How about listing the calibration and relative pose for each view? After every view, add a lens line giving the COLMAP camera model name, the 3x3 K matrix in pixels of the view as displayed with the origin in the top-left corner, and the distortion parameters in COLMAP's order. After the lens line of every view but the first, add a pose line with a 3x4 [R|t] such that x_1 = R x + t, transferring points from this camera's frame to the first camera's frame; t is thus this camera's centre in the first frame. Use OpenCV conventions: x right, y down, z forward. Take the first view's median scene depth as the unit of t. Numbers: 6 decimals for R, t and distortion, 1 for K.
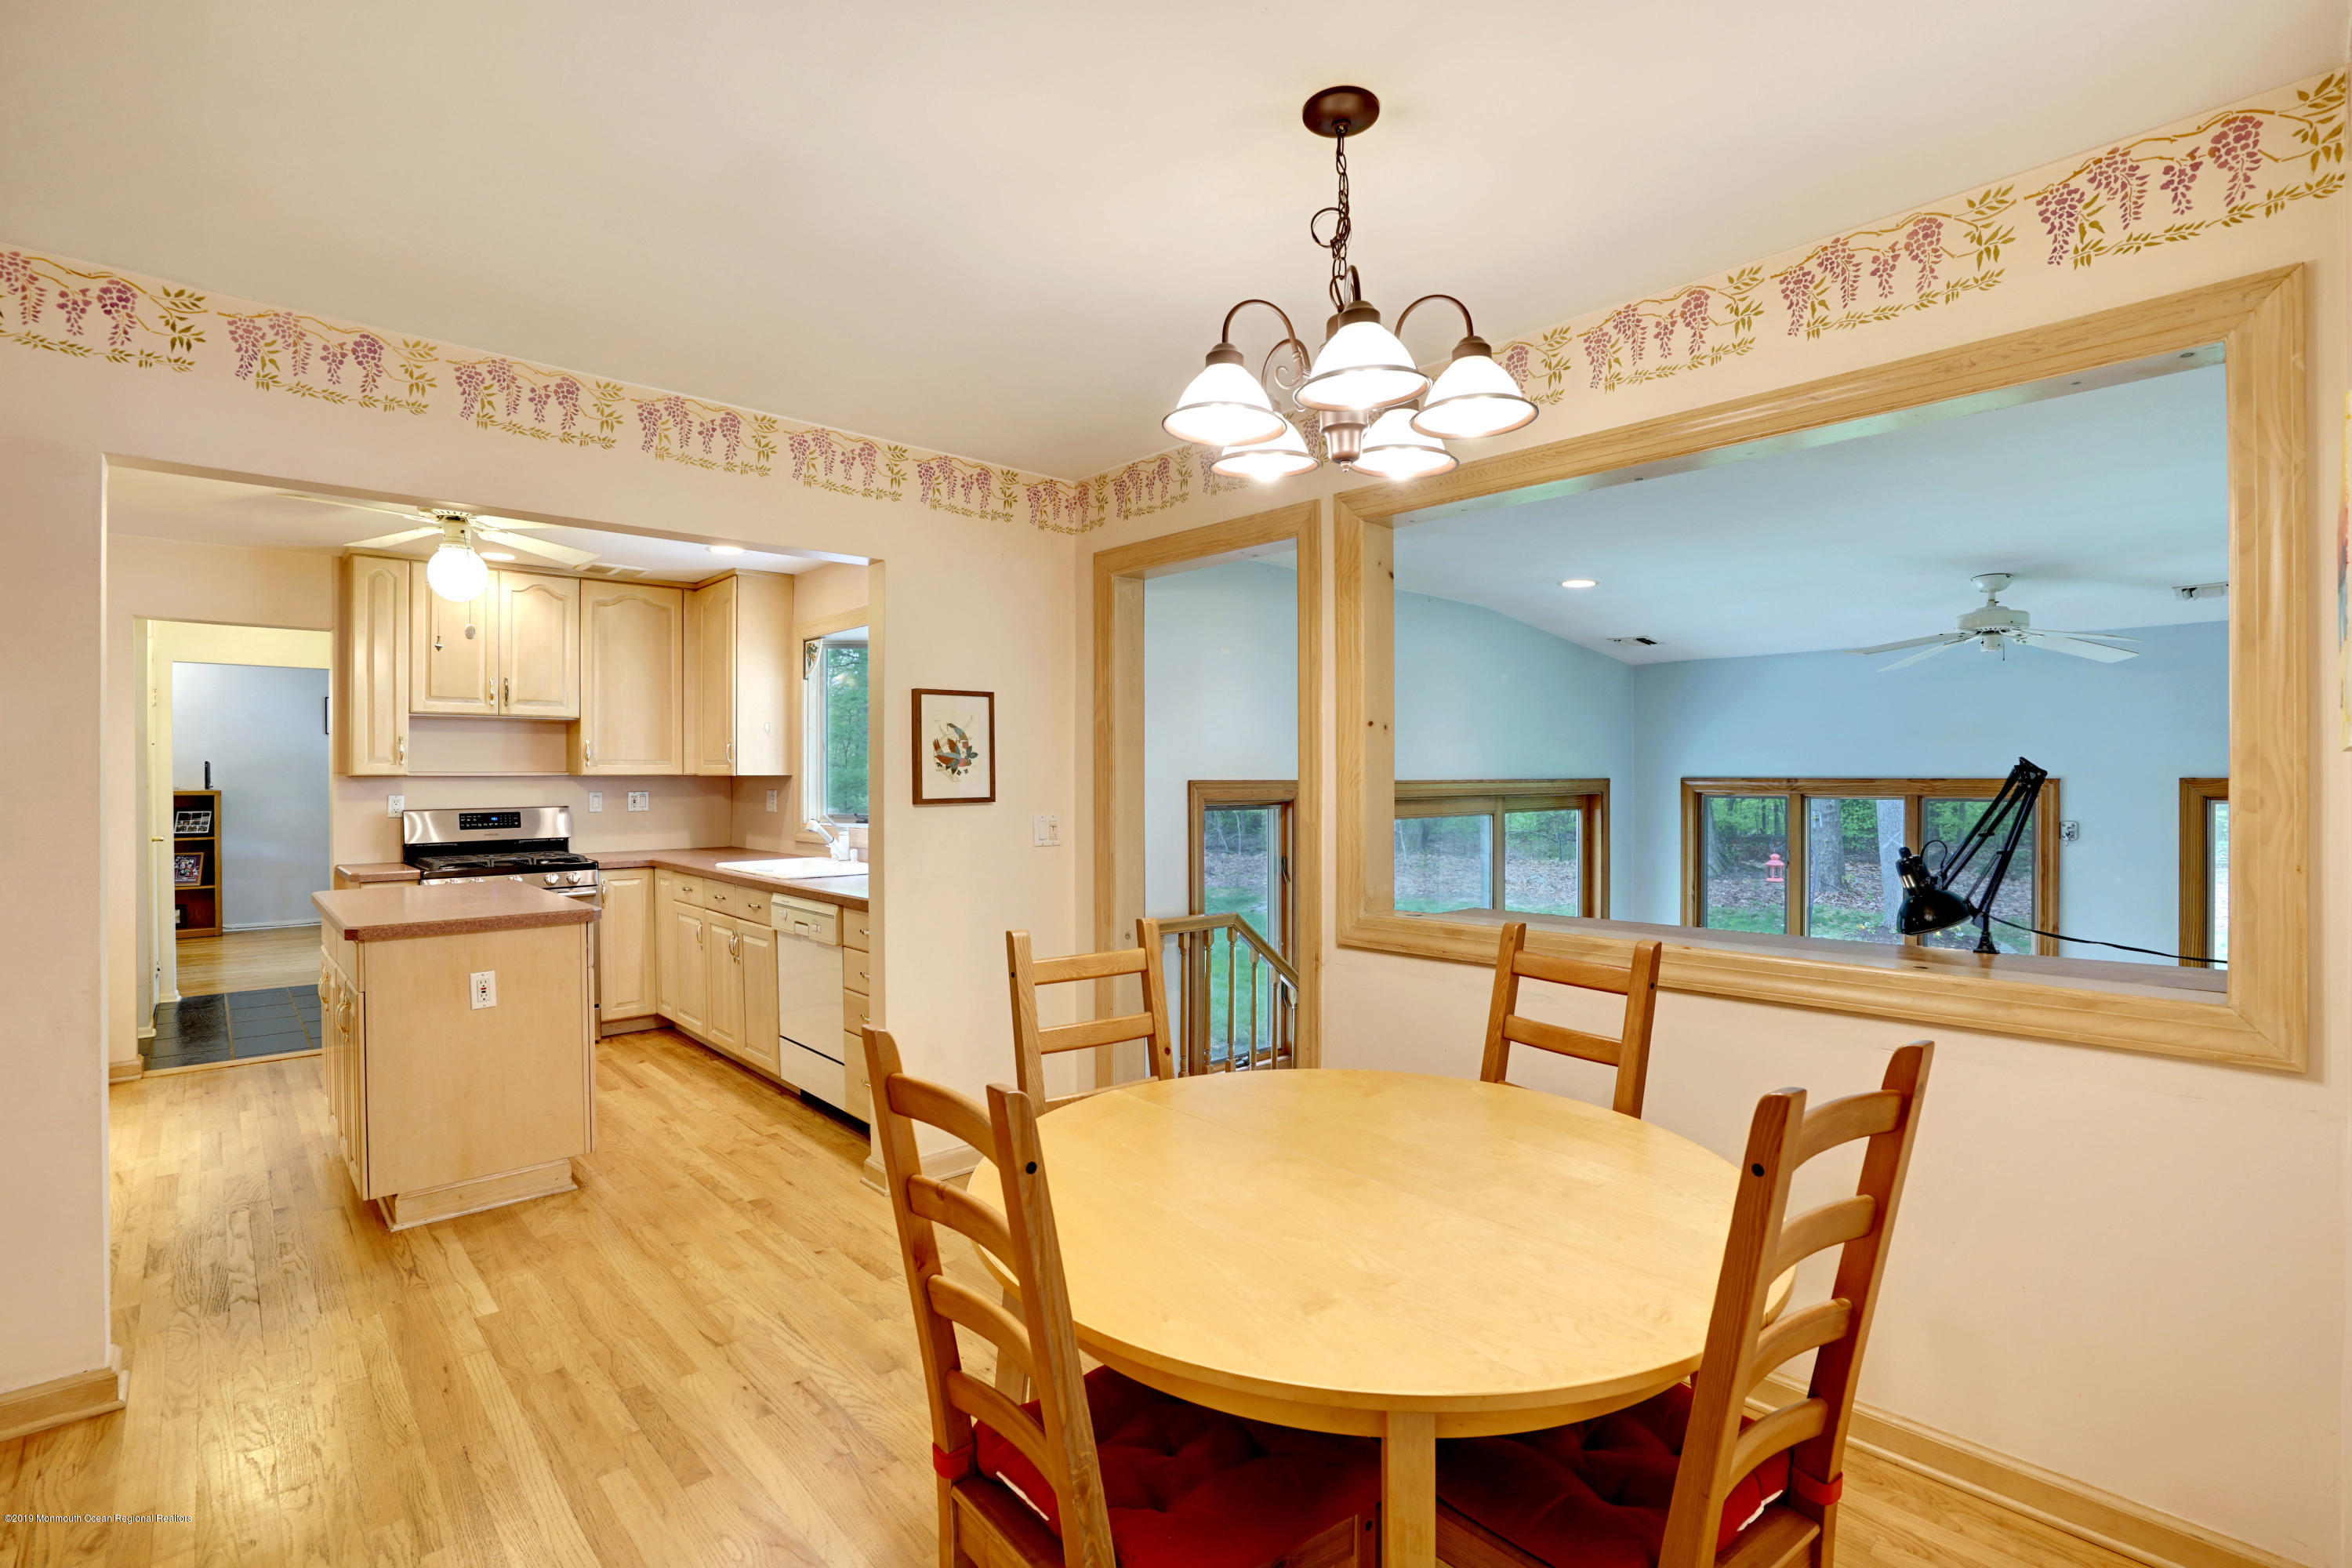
lens RADIAL K [[1072.5, 0, 1172.6], [0, 1072.5, 771.5], [0, 0, 1]] dist [-0.045023, 0.010061]
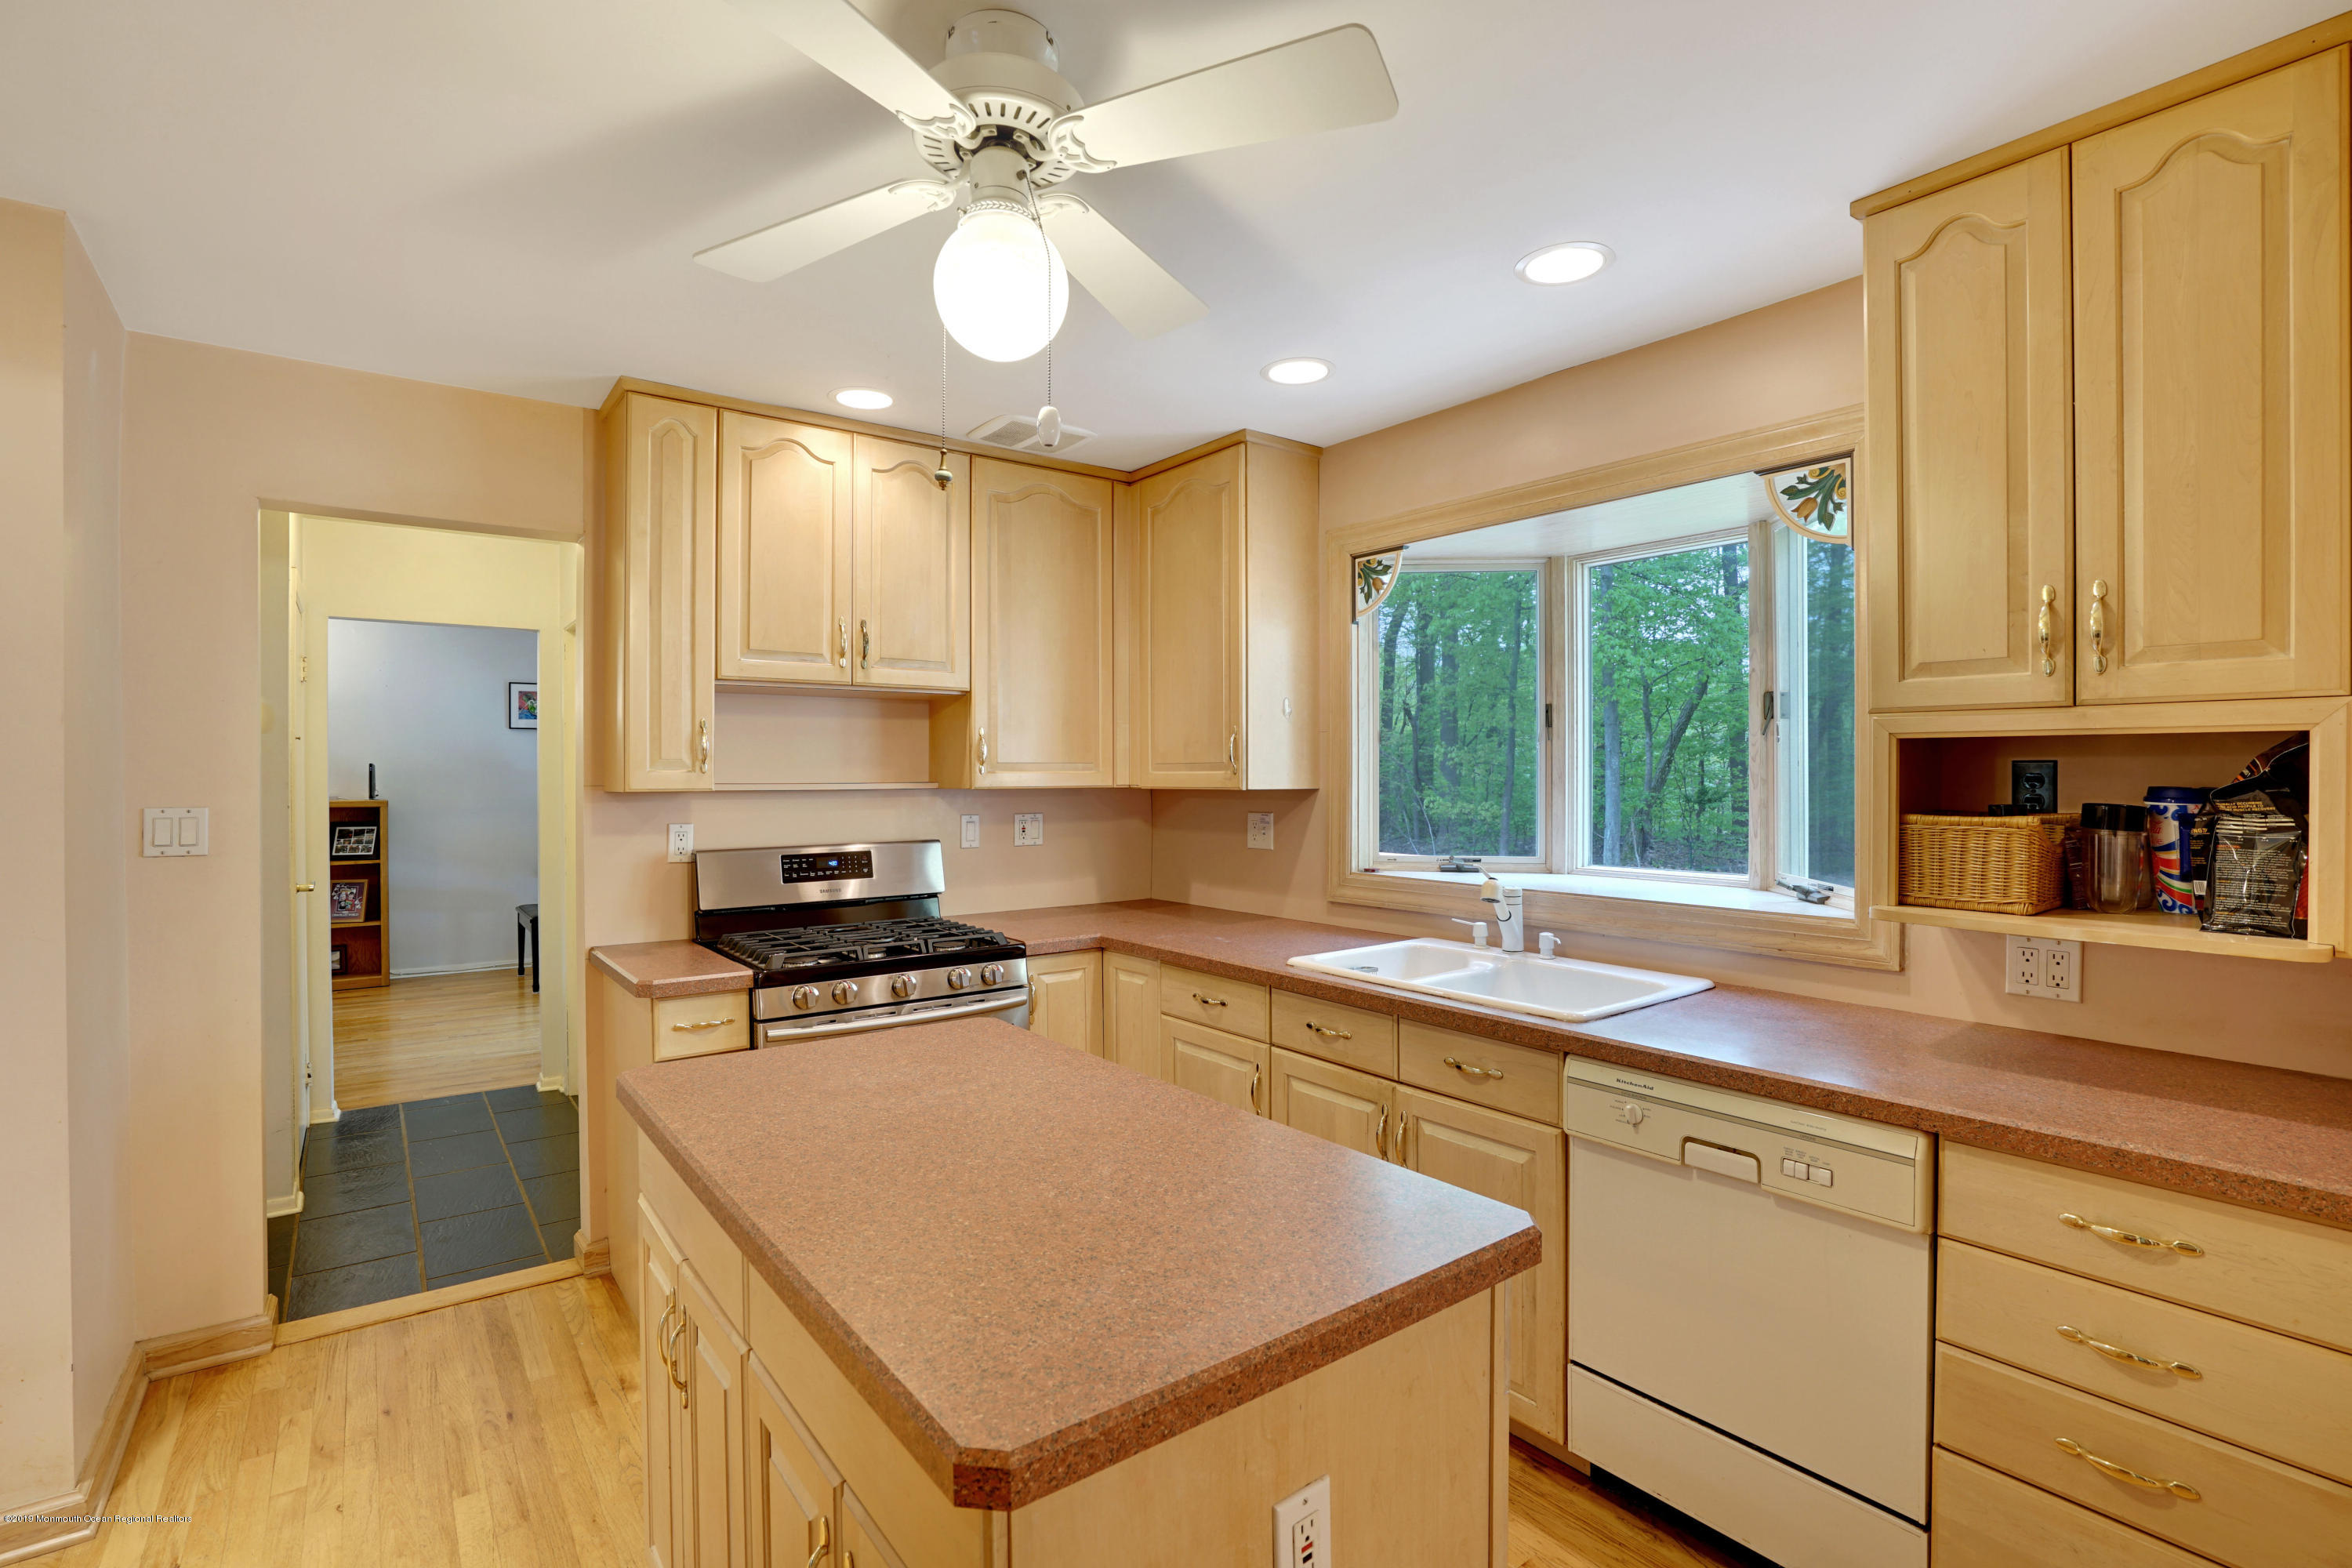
lens RADIAL K [[1072.5, 0, 1161.2], [0, 1072.5, 768.3], [0, 0, 1]] dist [-0.045023, 0.010061]
pose [[0.995090, 0.000369, -0.098978, -0.398958], [-0.000493, 0.999999, -0.001234, -0.007155], [0.098977, 0.001277, 0.995089, 0.420735]]
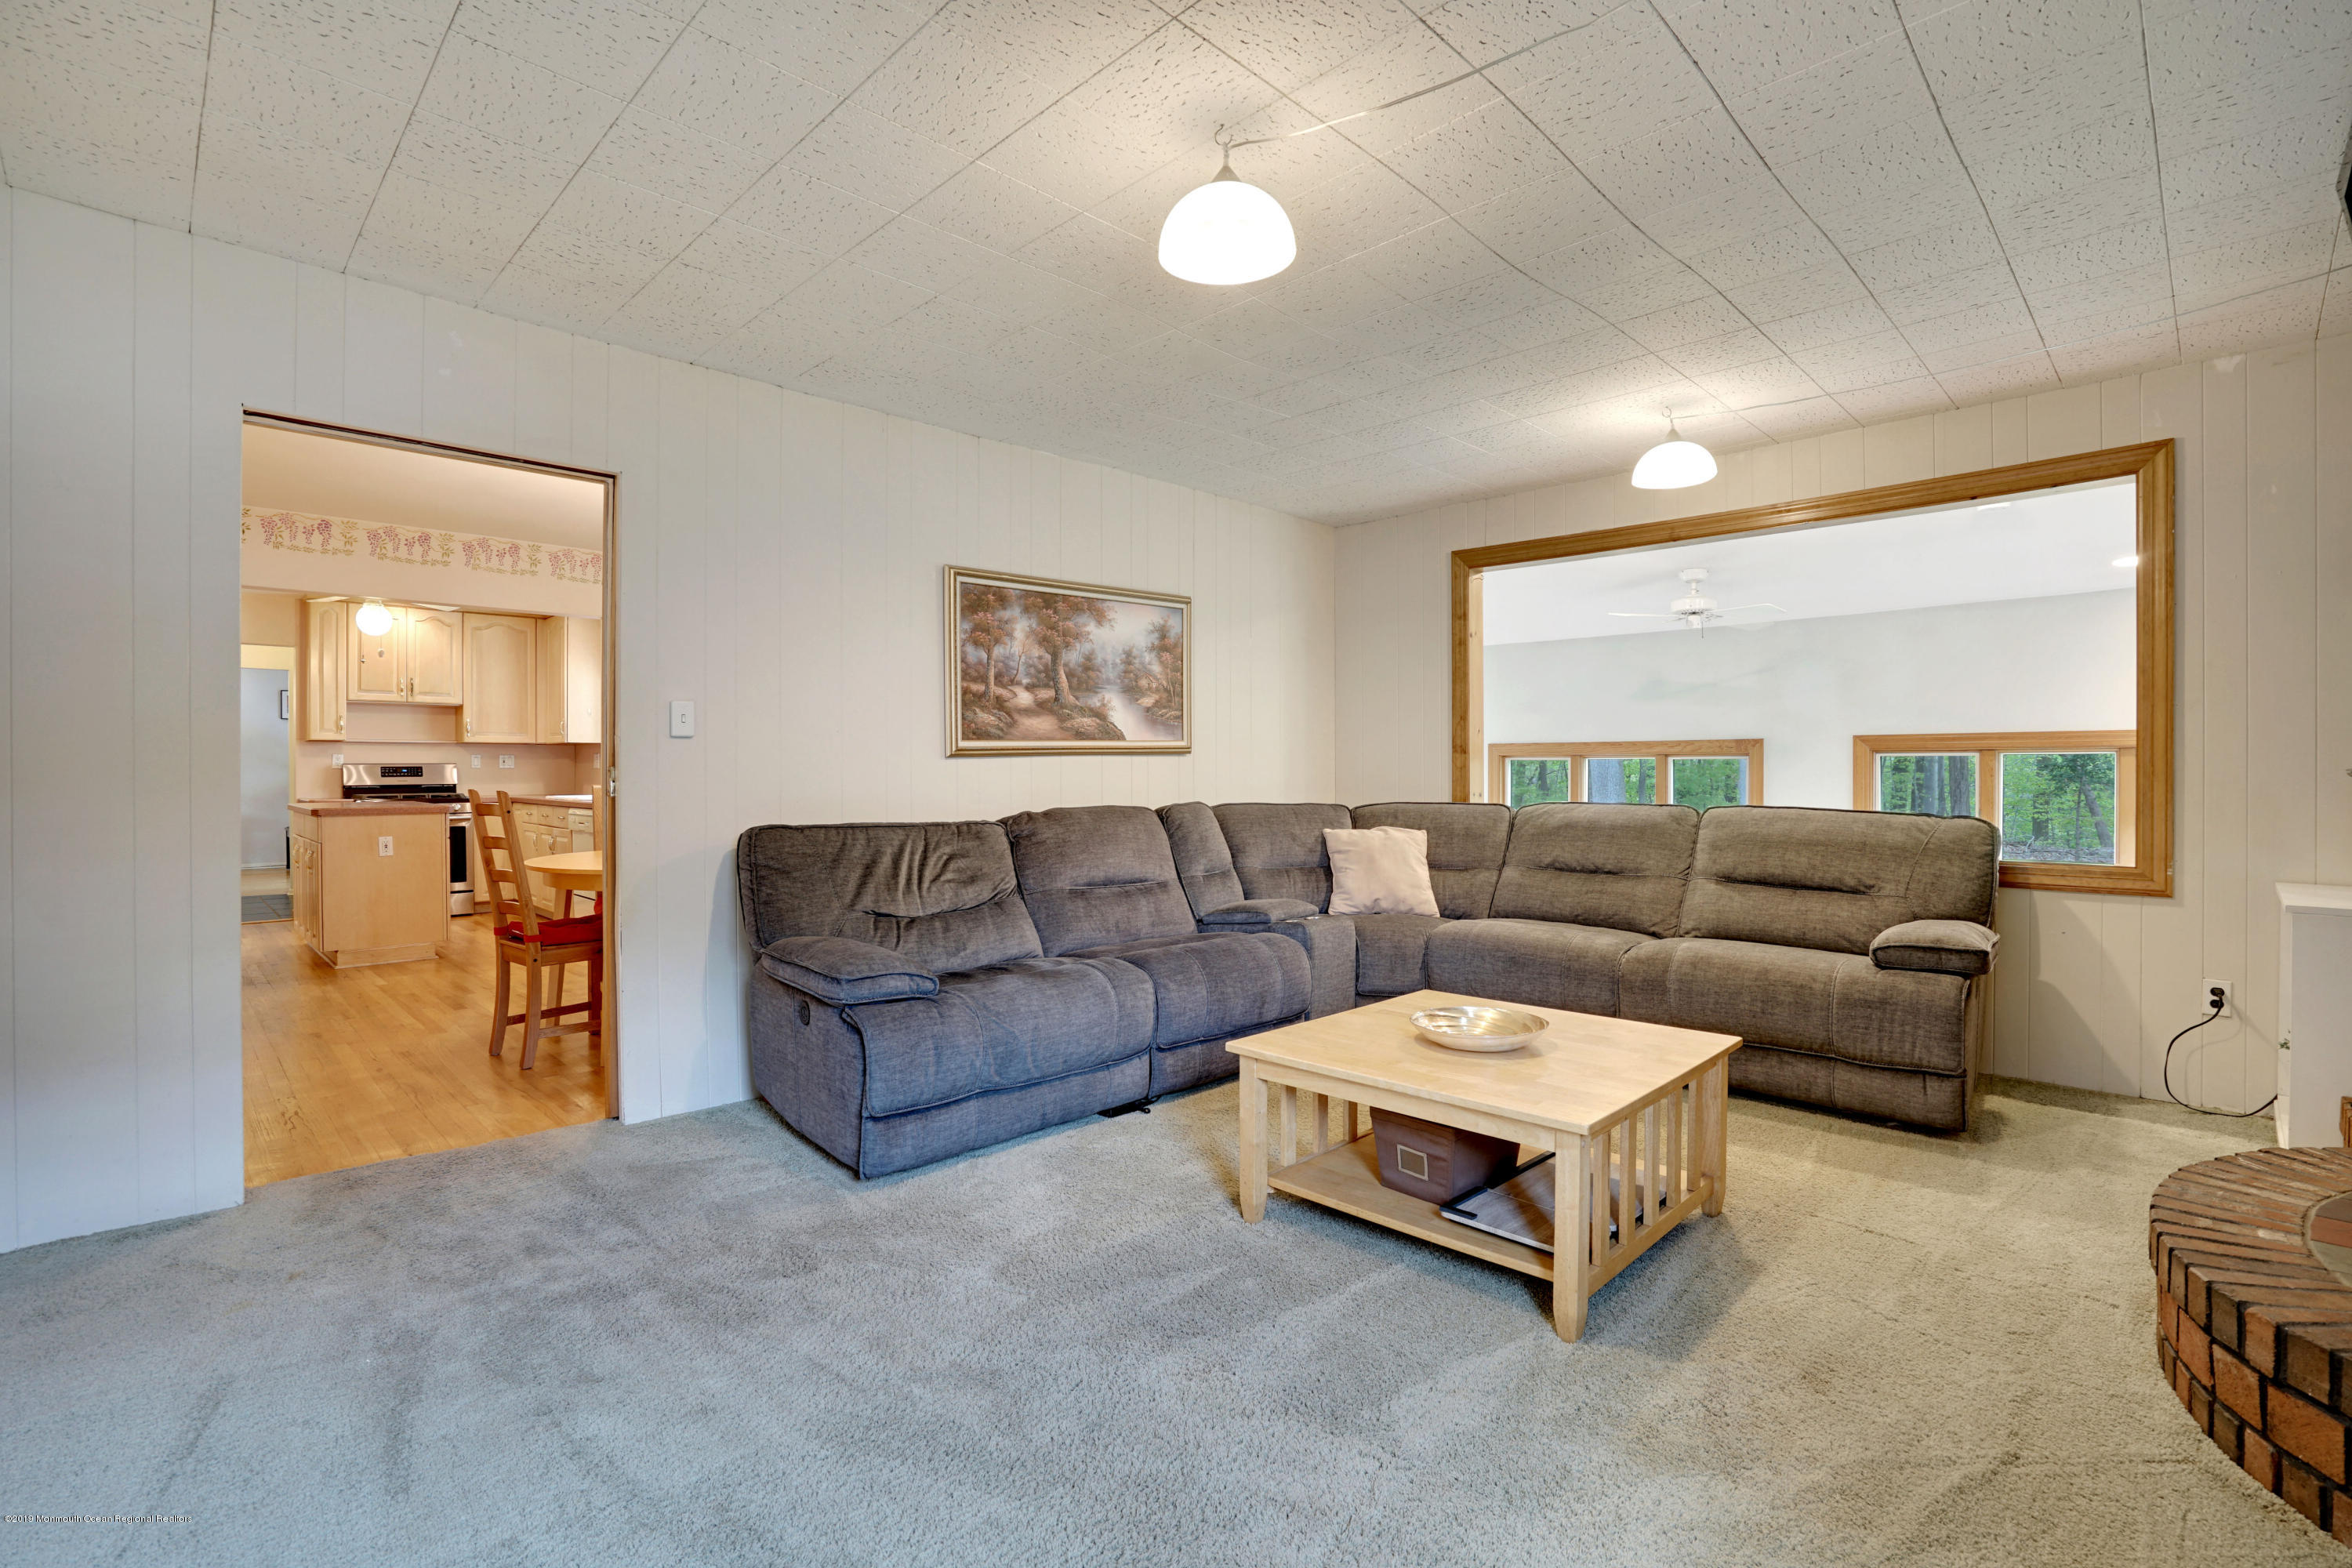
lens RADIAL K [[1072.5, 0, 1186.1], [0, 1072.5, 773.3], [0, 0, 1]] dist [-0.045023, 0.010061]
pose [[0.998961, 0.001170, 0.045560, 0.410706], [-0.001346, 0.999992, 0.003836, 0.041561], [-0.045555, -0.003893, 0.998954, -0.558524]]
